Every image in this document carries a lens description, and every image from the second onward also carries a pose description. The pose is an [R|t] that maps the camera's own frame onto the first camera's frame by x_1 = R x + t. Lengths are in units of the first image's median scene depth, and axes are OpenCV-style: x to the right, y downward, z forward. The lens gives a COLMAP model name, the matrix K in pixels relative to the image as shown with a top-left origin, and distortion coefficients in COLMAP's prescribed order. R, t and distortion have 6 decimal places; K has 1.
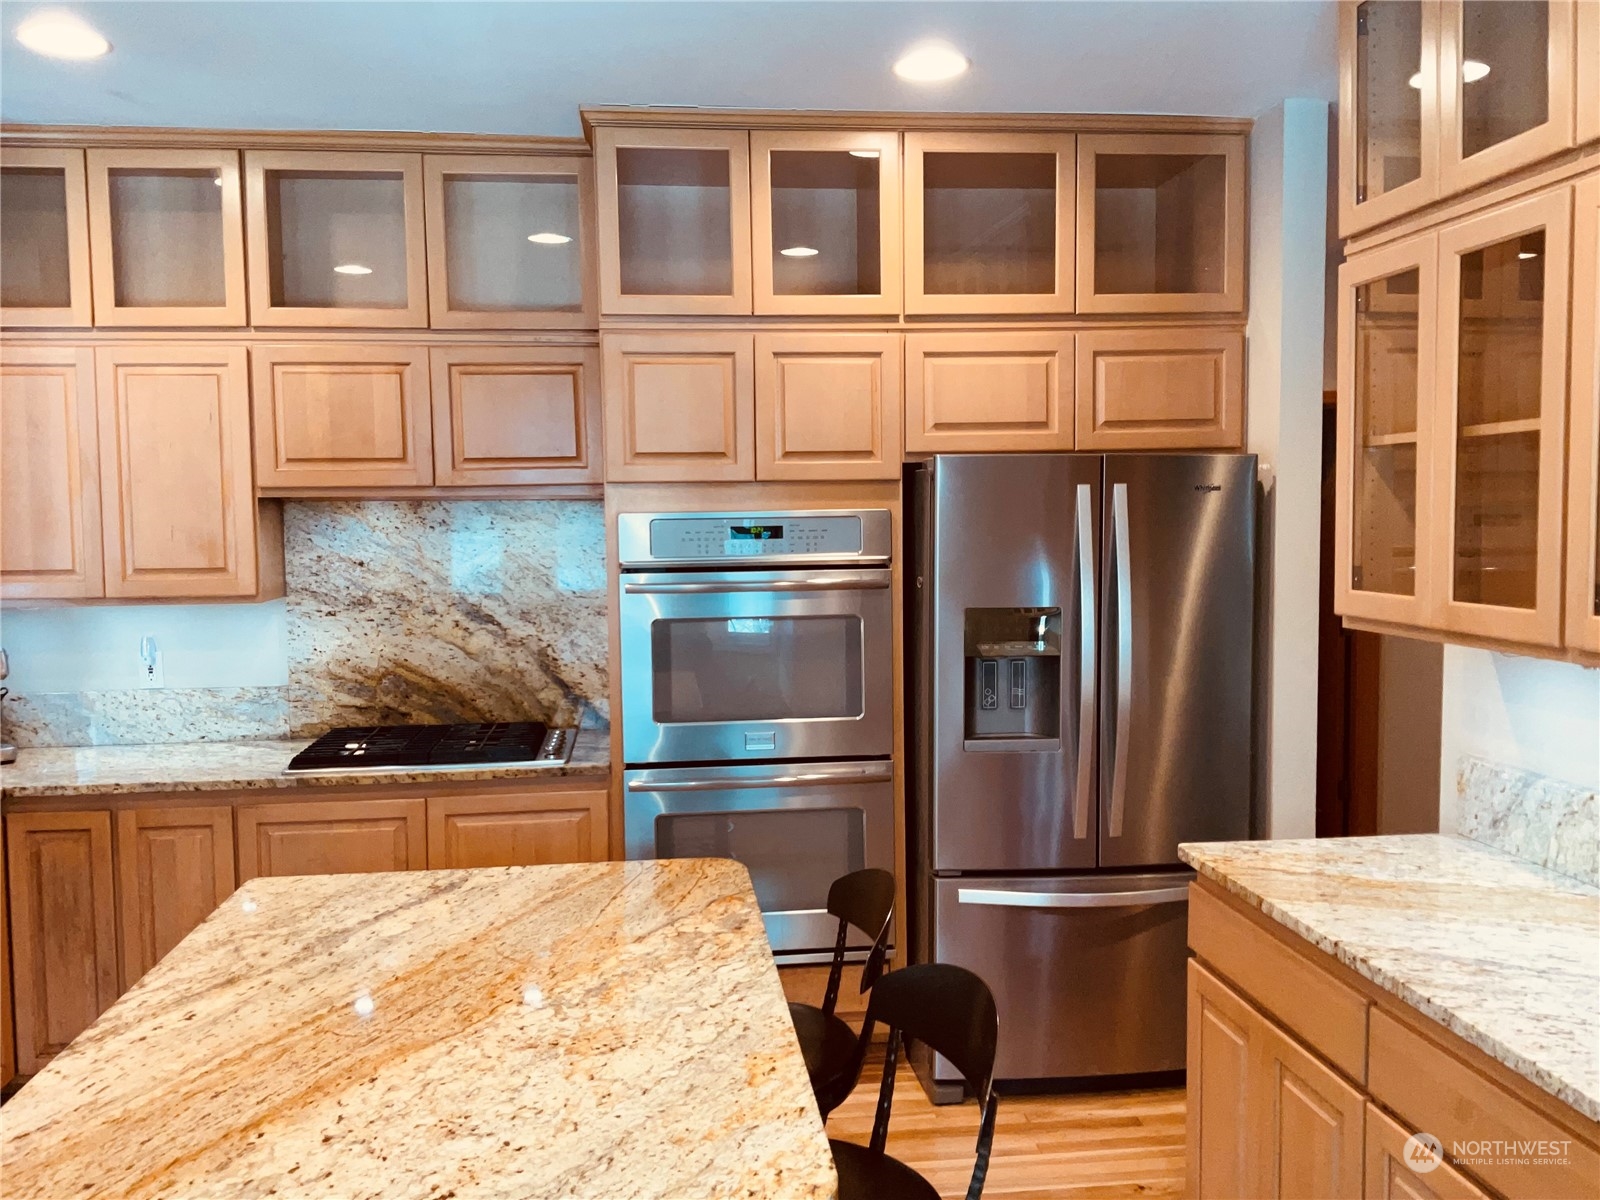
lens RADIAL K [[1313.7, 0, 796.1], [0, 1313.7, 586.5], [0, 0, 1]] dist [0.087041, -0.155233]
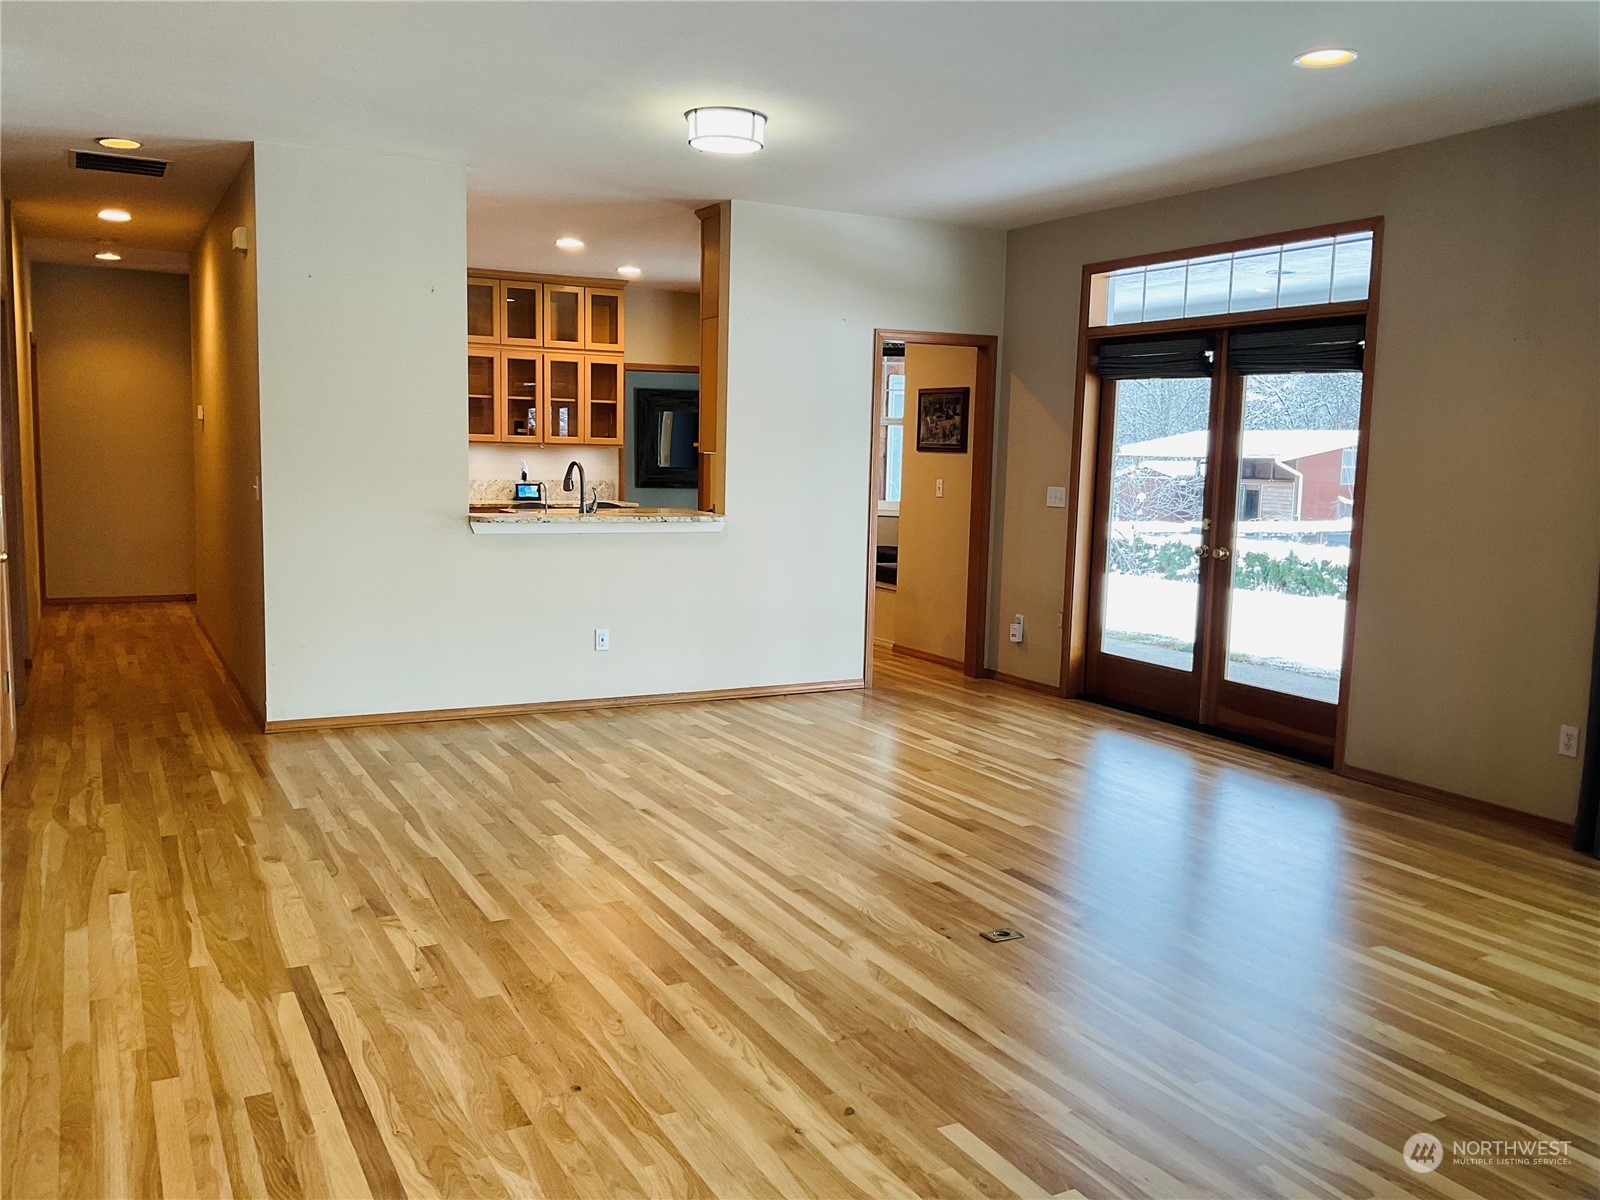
lens RADIAL K [[1313.7, 0, 813.7], [0, 1313.7, 610.1], [0, 0, 1]] dist [0.087041, -0.155233]
pose [[-0.371548, -0.111838, 0.921653, -3.775144], [0.033634, 0.990445, 0.133745, 0.031689], [-0.927804, 0.080692, -0.364236, 1.589006]]
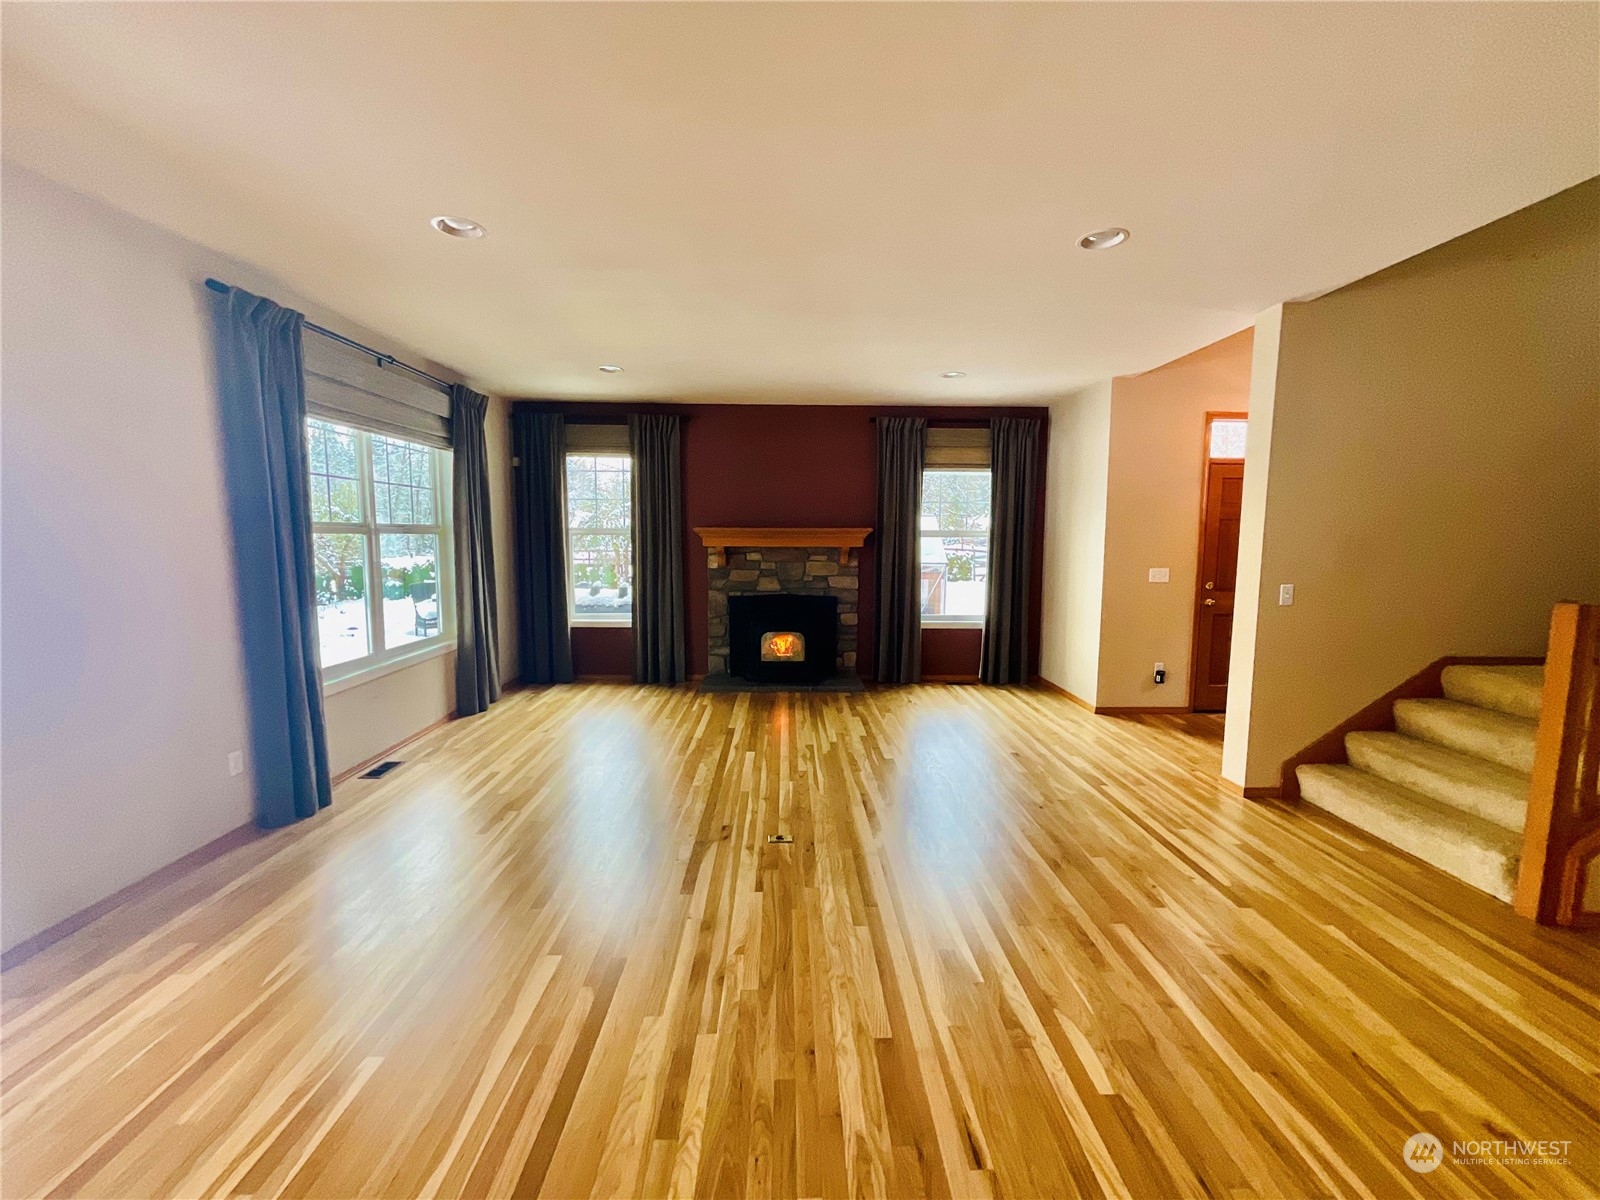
lens RADIAL K [[647.5, 0, 793.7], [0, 647.5, 602.7], [0, 0, 1]] dist [-0.001993, 0.002588]
pose [[-0.108158, 0.113723, -0.987608, -1.314942], [-0.062256, 0.990711, 0.120898, 0.014728], [0.992183, 0.074560, -0.100073, 0.975970]]
